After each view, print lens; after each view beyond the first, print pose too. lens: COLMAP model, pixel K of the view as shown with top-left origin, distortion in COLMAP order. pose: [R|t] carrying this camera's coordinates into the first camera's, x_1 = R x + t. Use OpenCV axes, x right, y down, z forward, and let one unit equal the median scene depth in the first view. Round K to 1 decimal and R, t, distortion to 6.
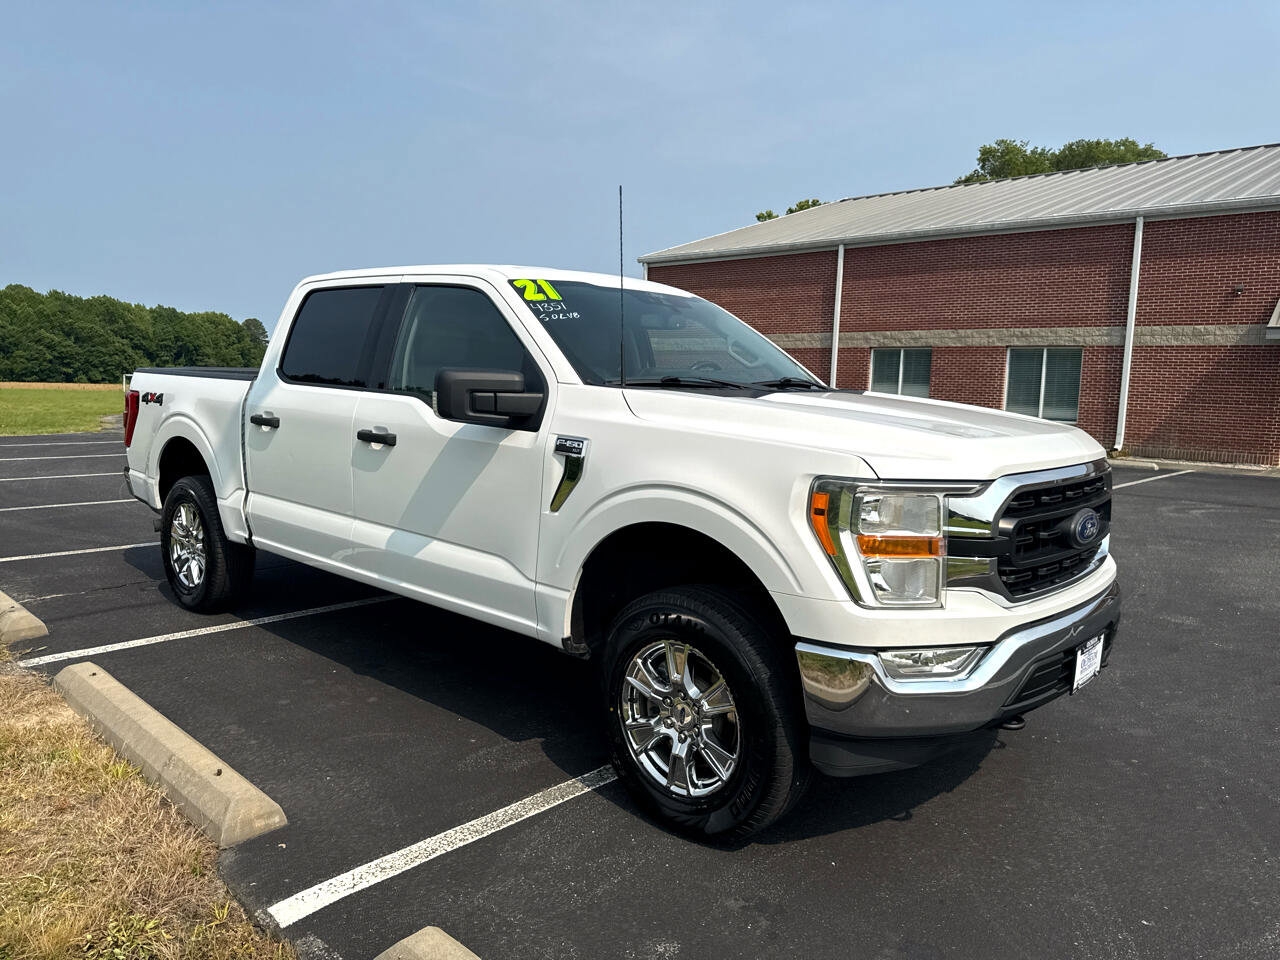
lens RADIAL K [[900.9, 0, 645.6], [0, 900.9, 480.5], [0, 0, 1]] dist [0.077677, -0.100630]
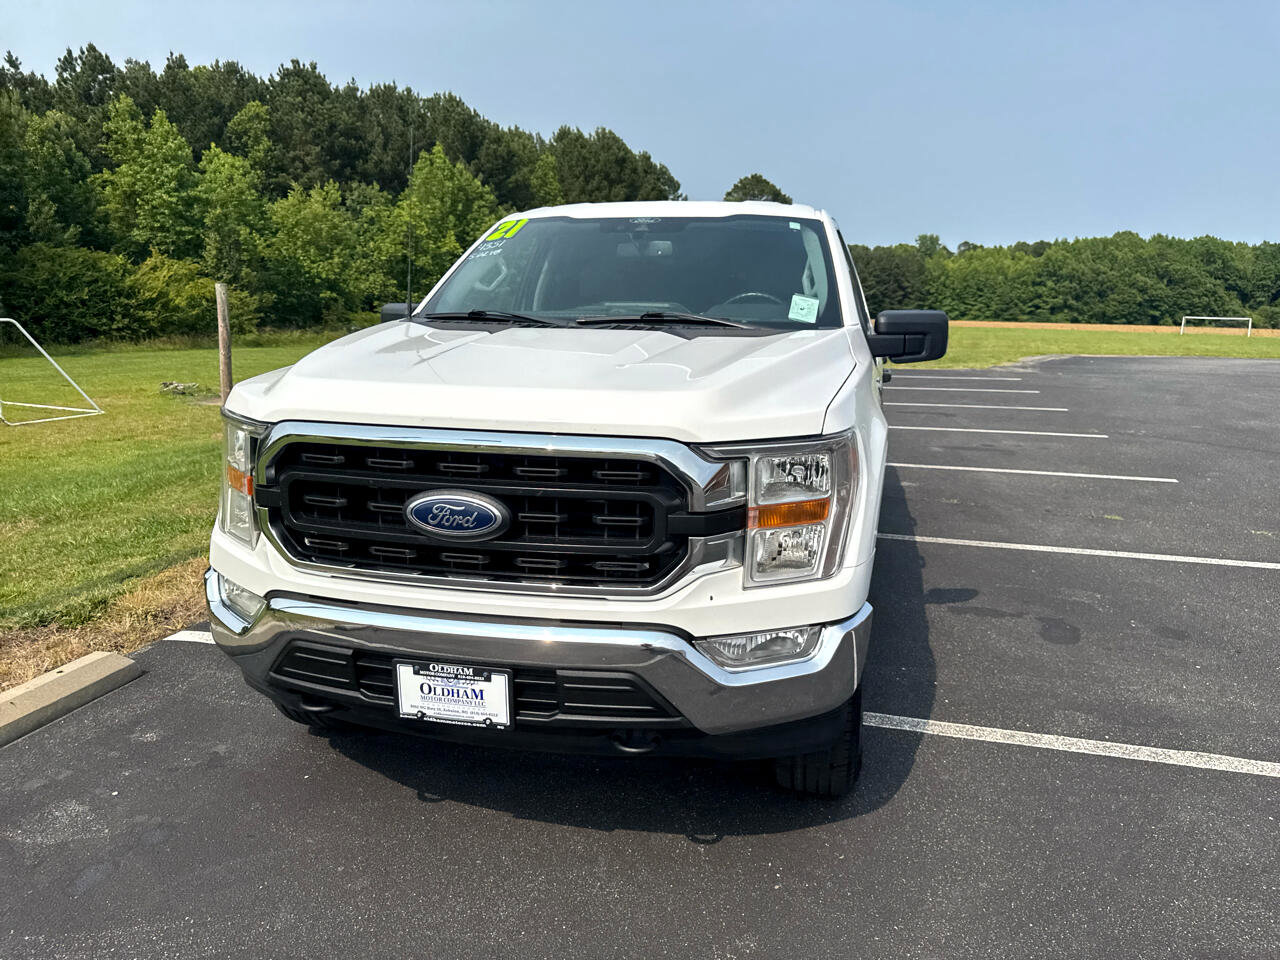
lens RADIAL K [[914.6, 0, 648.1], [0, 914.6, 483.9], [0, 0, 1]] dist [0.025180, -0.022757]
pose [[0.471007, 0.156531, -0.868130, 0.700847], [-0.100875, 0.987232, 0.123276, -0.046119], [0.876343, 0.029509, 0.480783, 0.460842]]
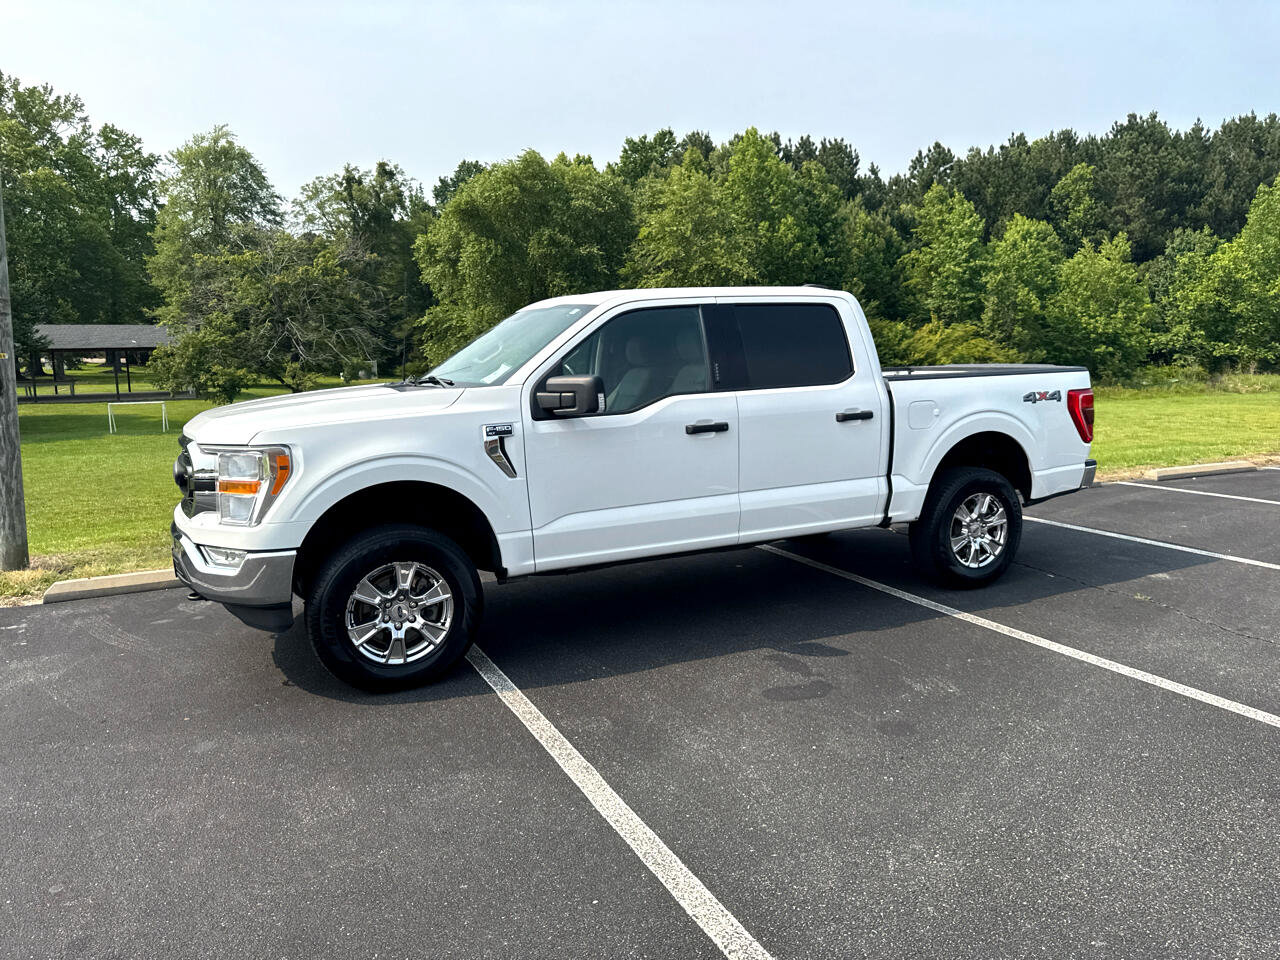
lens RADIAL K [[914.6, 0, 653.1], [0, 914.6, 473.5], [0, 0, 1]] dist [0.029367, -0.032206]
pose [[-0.362213, 0.099725, -0.926745, 0.971655], [-0.097897, 0.984691, 0.144223, -0.149816], [0.926940, 0.142965, -0.346905, 1.361174]]
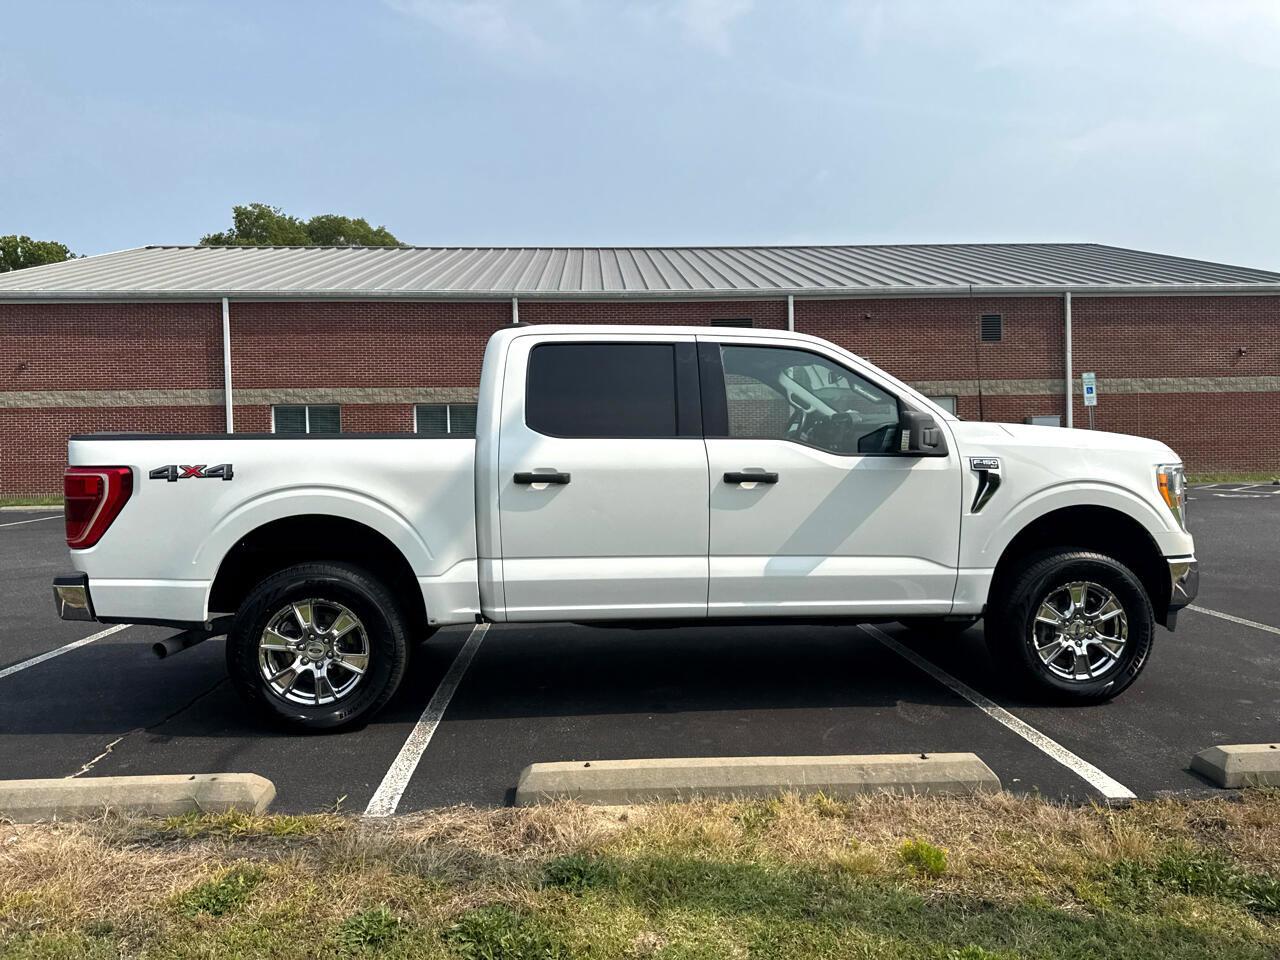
lens RADIAL K [[904.6, 0, 643.6], [0, 904.6, 473.9], [0, 0, 1]] dist [0.077085, -0.108157]
pose [[0.685449, -0.063956, 0.725307, -0.923050], [0.115589, 0.993061, -0.021671, -0.033596], [-0.718888, 0.098692, 0.688085, 0.248448]]
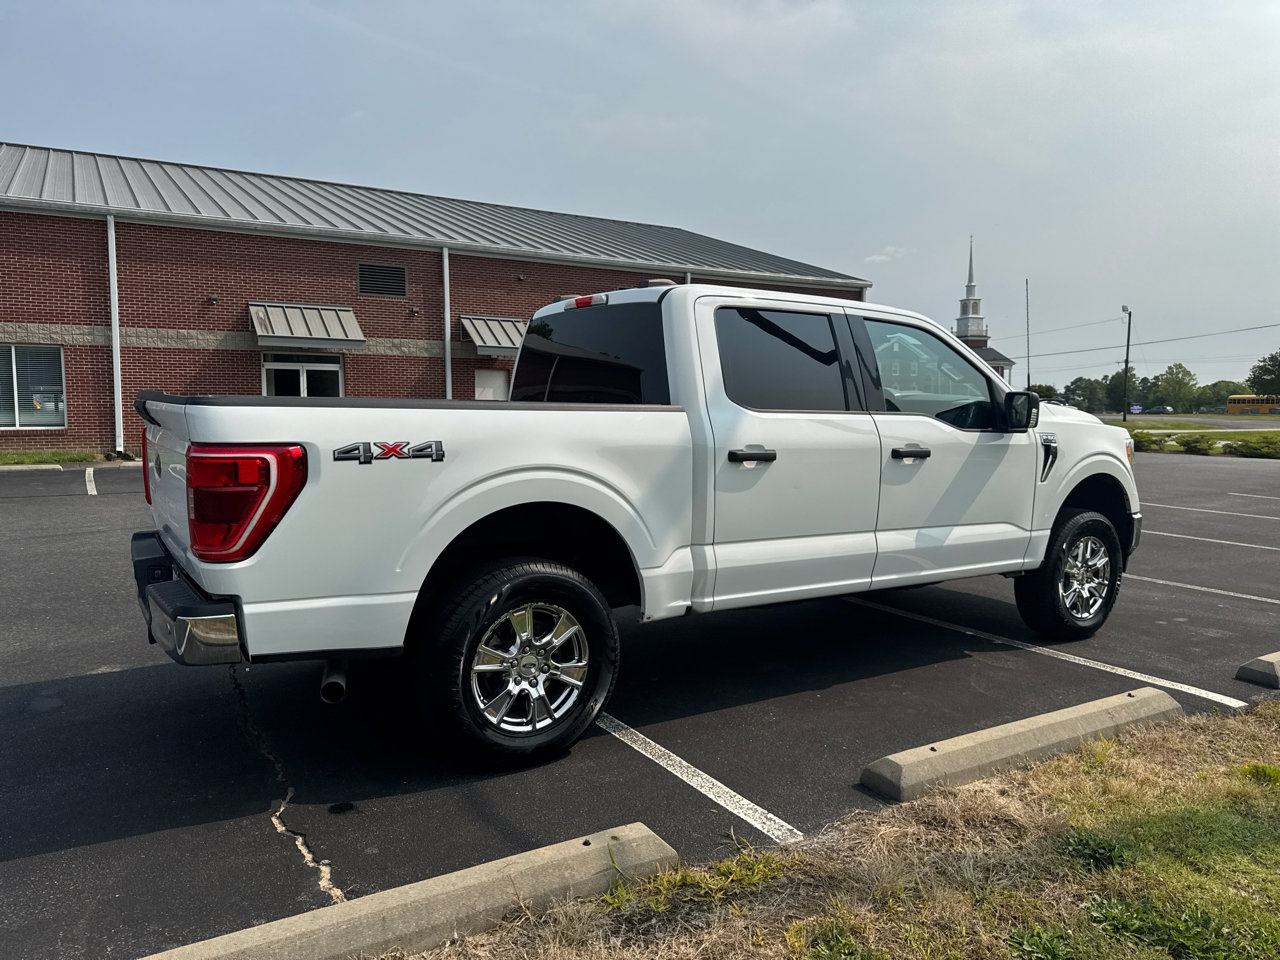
lens RADIAL K [[902.3, 0, 637.0], [0, 902.3, 498.3], [0, 0, 1]] dist [0.078983, -0.111629]
pose [[0.264387, -0.132054, 0.955333, -1.150882], [0.107841, 0.988417, 0.106783, -0.116533], [-0.958368, 0.074792, 0.275566, 0.784644]]
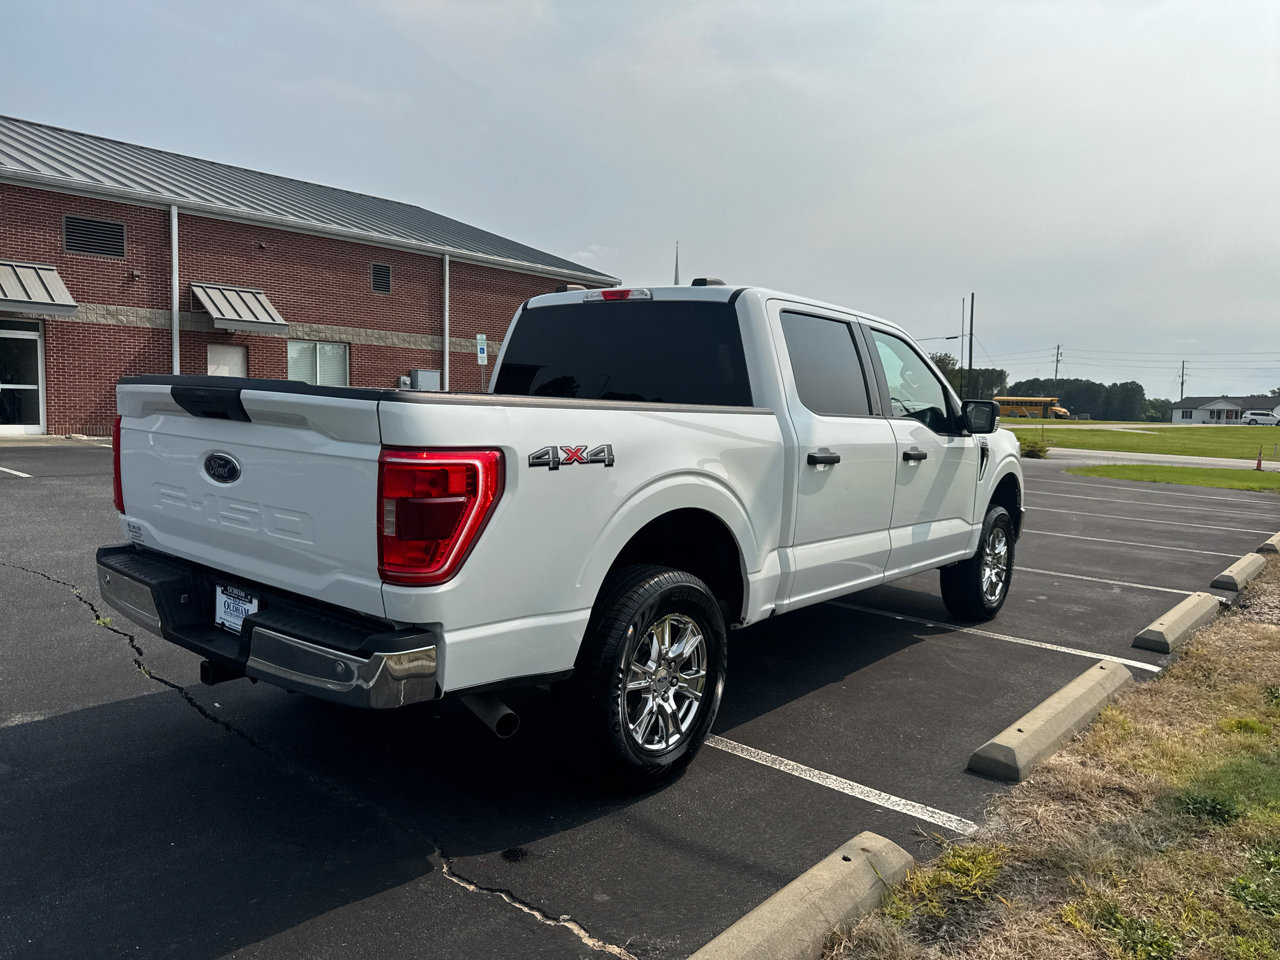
lens RADIAL K [[902.3, 0, 637.0], [0, 902.3, 498.3], [0, 0, 1]] dist [0.078983, -0.111629]
pose [[-0.052607, -0.144811, 0.988060, -1.159139], [0.071269, 0.986363, 0.148356, -0.154581], [-0.996069, 0.078223, -0.041569, 1.100419]]
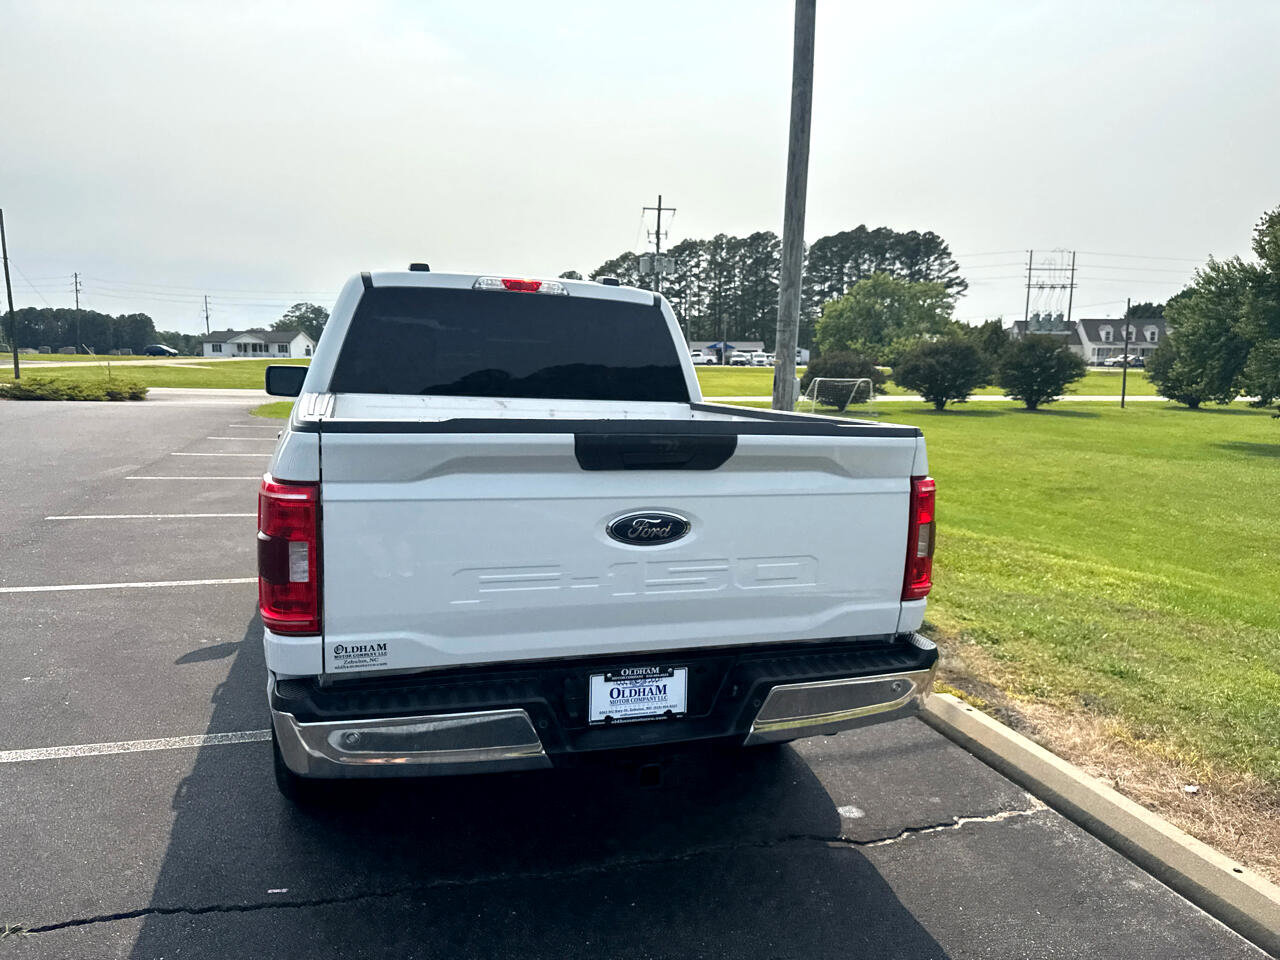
lens RADIAL K [[899.5, 0, 636.6], [0, 899.5, 491.9], [0, 0, 1]] dist [0.108218, -0.166223]
pose [[-0.866585, -0.127690, 0.482417, -0.784585], [-0.002392, 0.967762, 0.251857, -0.245462], [-0.499025, 0.217101, -0.838953, 1.744486]]
